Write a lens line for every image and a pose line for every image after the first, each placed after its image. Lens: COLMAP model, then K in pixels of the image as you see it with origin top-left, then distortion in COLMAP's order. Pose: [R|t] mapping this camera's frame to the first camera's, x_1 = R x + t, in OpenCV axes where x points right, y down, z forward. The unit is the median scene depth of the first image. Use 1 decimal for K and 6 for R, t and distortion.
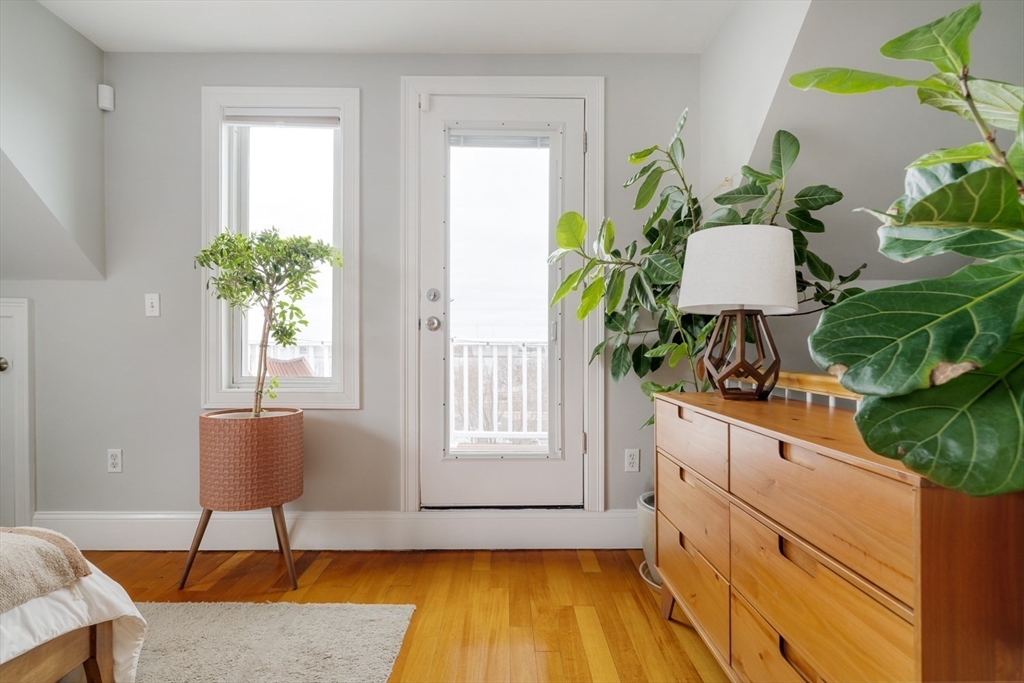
lens RADIAL K [[539.3, 0, 510.6], [0, 539.3, 333.1], [0, 0, 1]] dist [-0.016783, -0.000306]
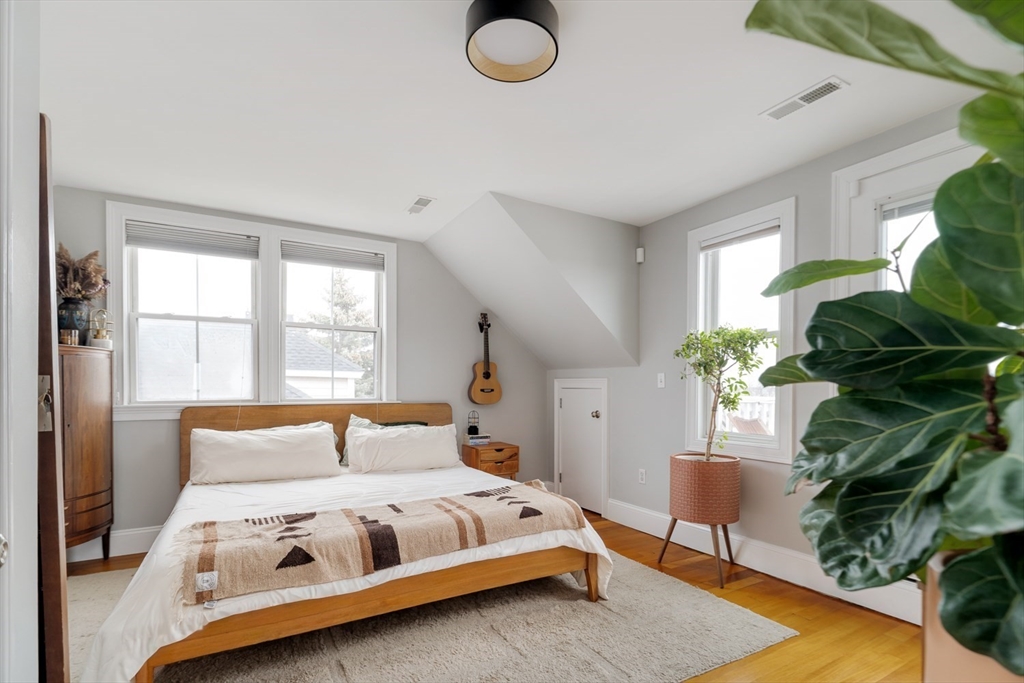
lens RADIAL K [[444.0, 0, 509.9], [0, 444.0, 346.1], [0, 0, 1]] dist [-0.008294, -0.000019]
pose [[0.503860, -0.091358, -0.858941, 0.309431], [0.017064, 0.995250, -0.095846, -0.044552], [0.863617, 0.033636, 0.503025, -0.074297]]
